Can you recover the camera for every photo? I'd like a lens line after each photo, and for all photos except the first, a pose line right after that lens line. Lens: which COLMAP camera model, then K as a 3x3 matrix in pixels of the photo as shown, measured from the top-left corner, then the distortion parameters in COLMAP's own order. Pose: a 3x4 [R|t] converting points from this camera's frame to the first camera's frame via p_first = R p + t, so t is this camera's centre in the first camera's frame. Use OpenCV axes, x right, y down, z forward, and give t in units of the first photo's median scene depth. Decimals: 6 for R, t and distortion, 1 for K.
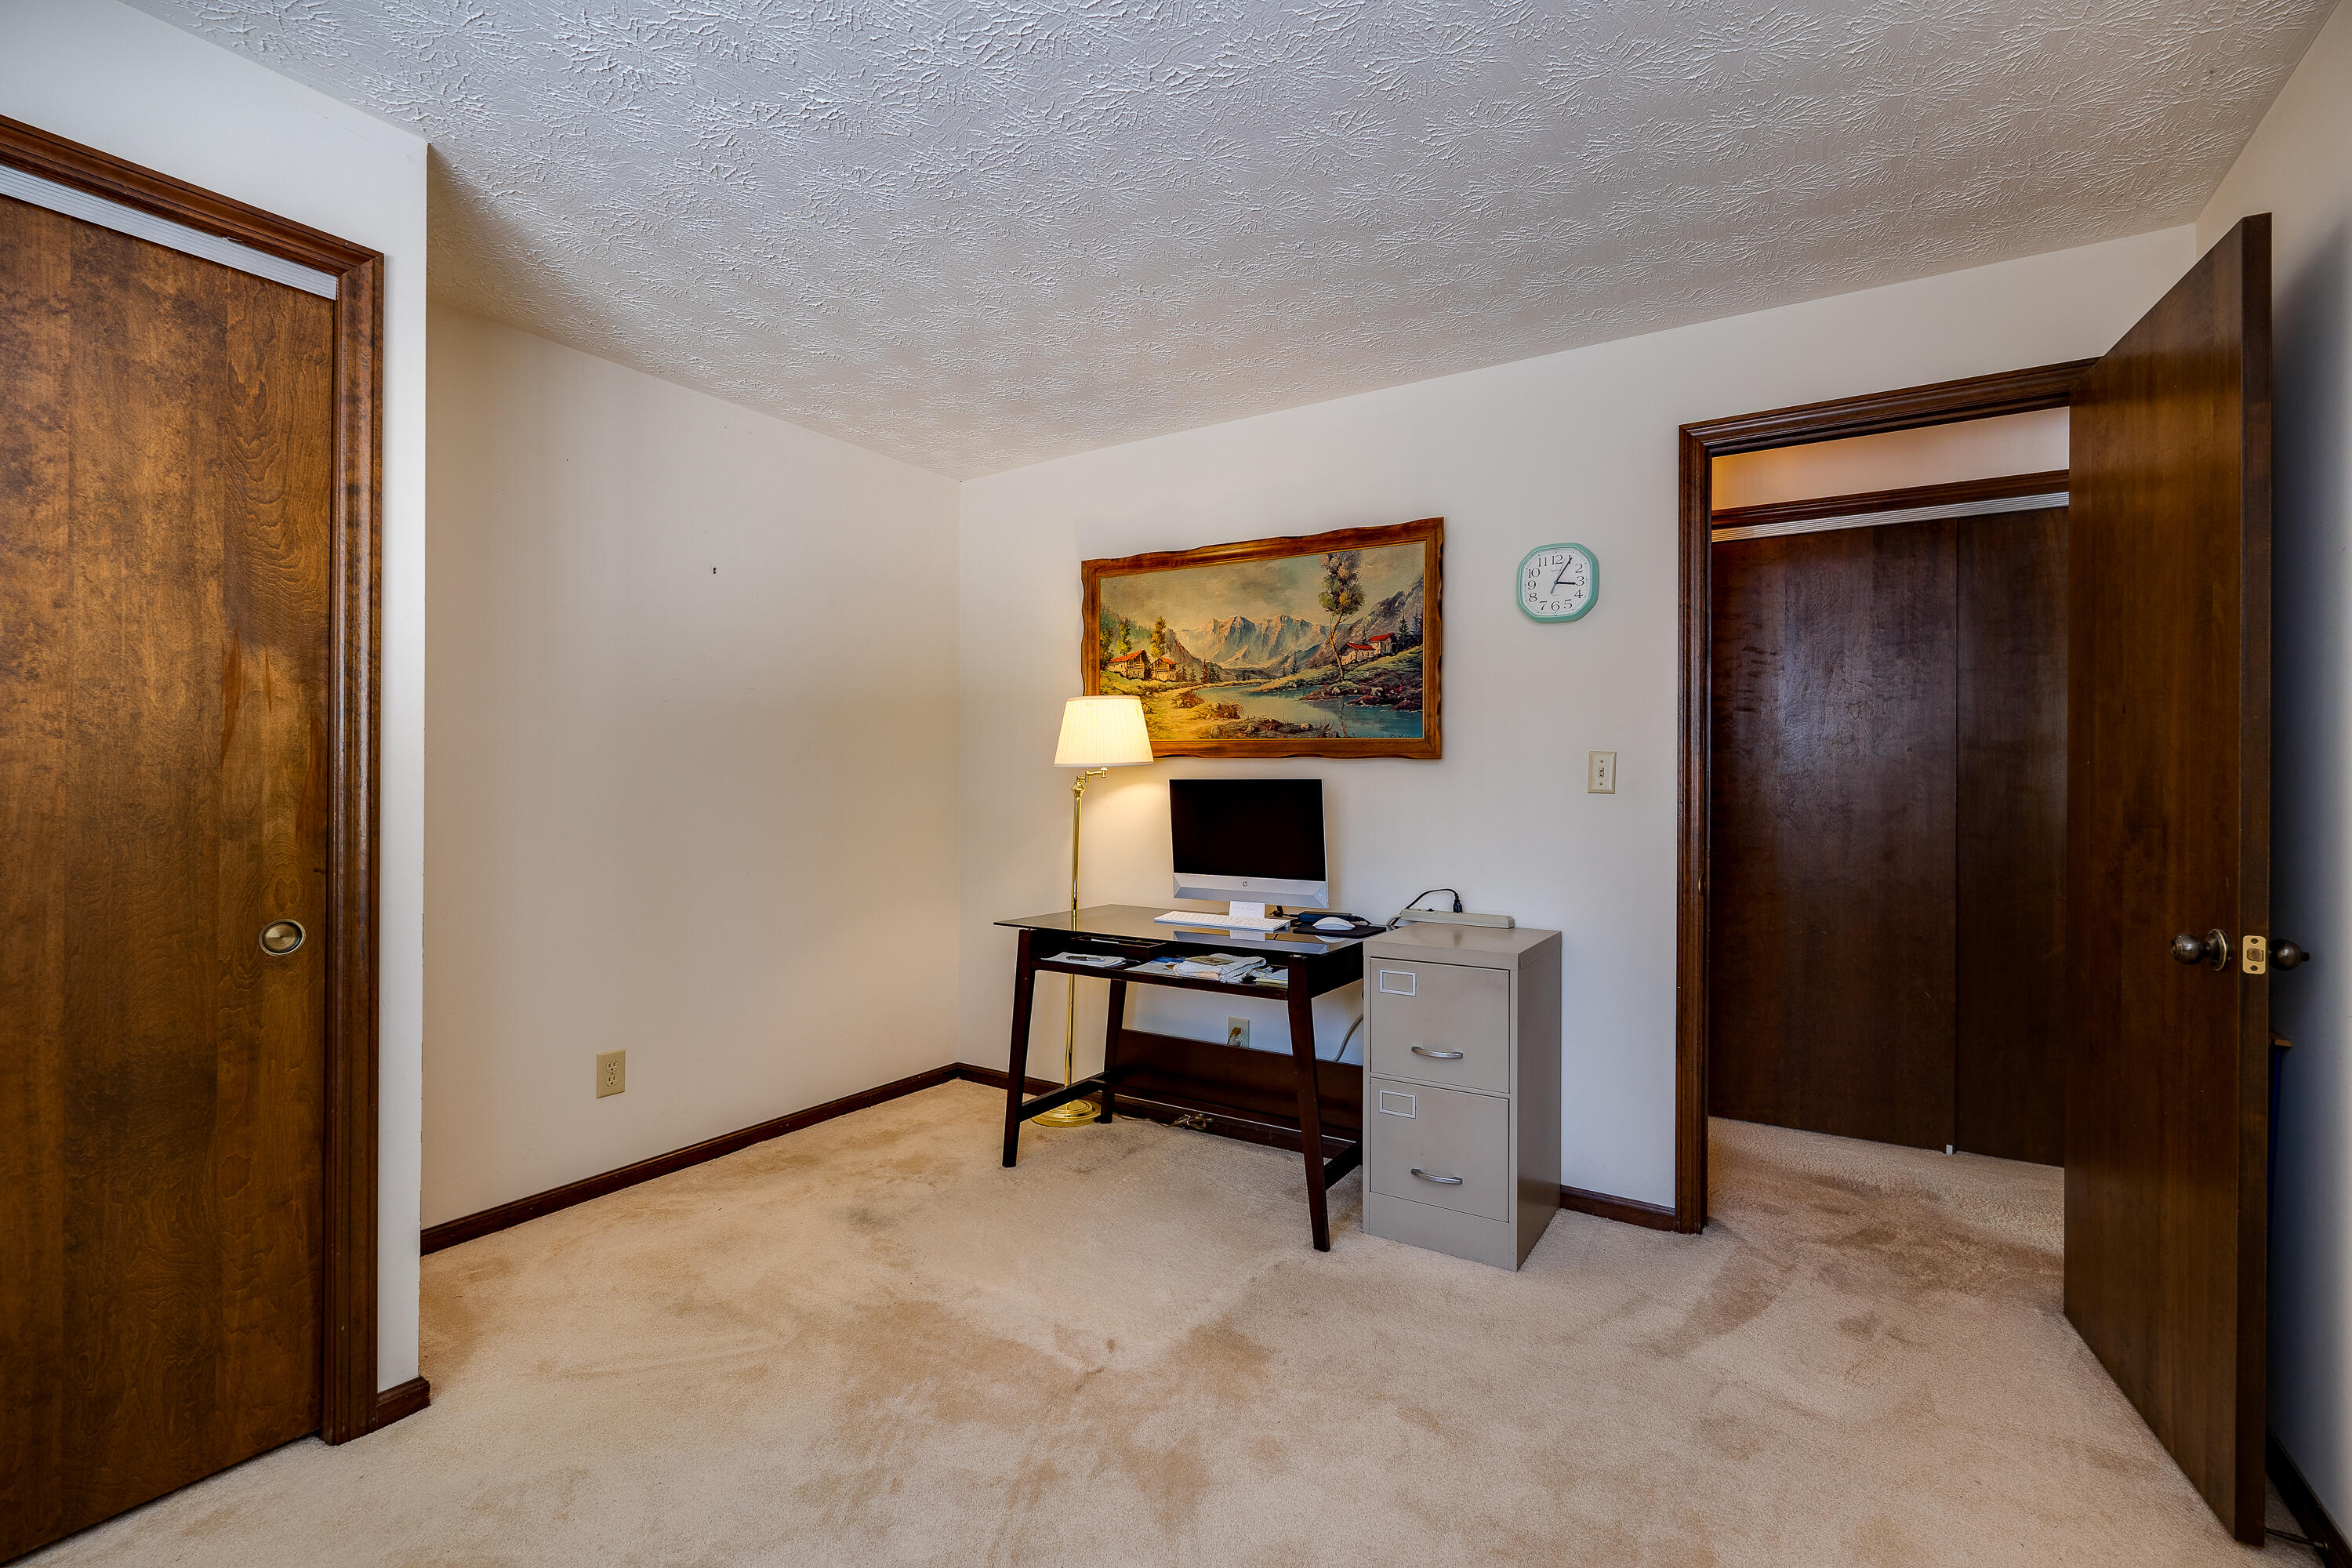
lens RADIAL K [[1039.7, 0, 1174.2], [0, 1039.7, 779.6], [0, 0, 1]] dist [-0.002872, 0.000390]
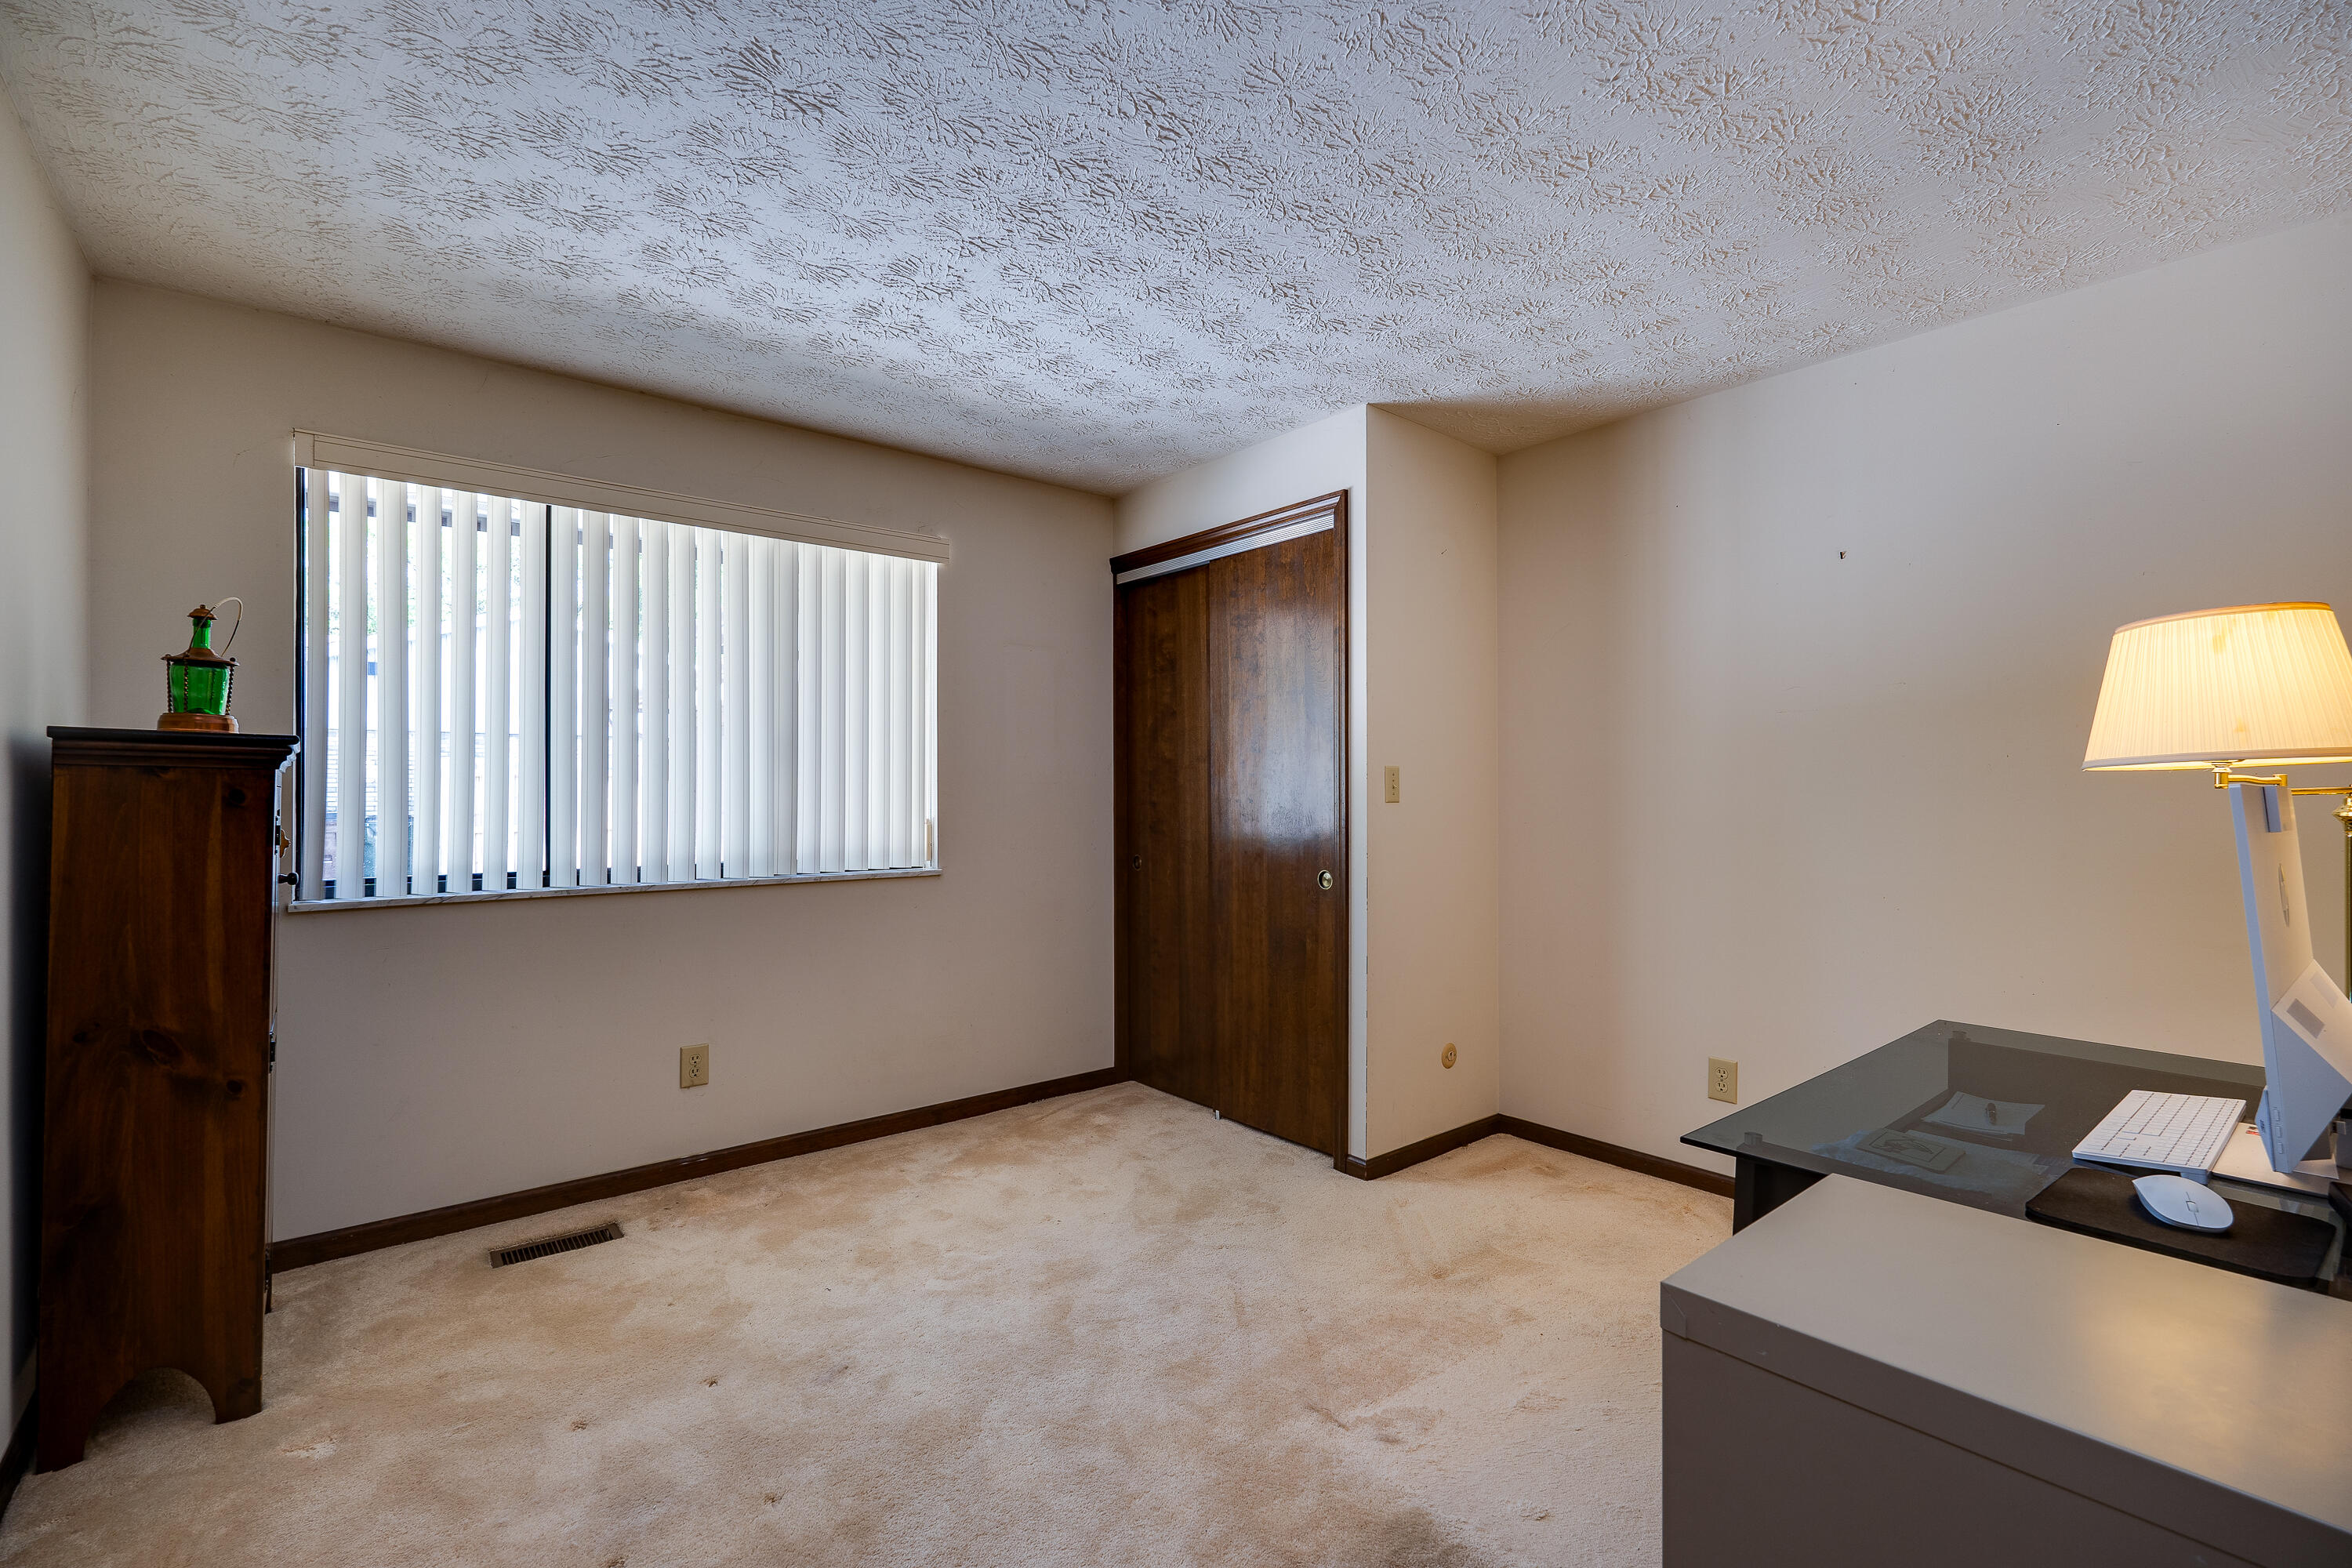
lens RADIAL K [[1039.7, 0, 1179.4], [0, 1039.7, 797.7], [0, 0, 1]] dist [-0.002872, 0.000390]
pose [[-0.320397, -0.004112, -0.947274, 0.974221], [0.005118, 0.999968, -0.006072, 0.014331], [0.947269, -0.006794, -0.320366, 1.328498]]
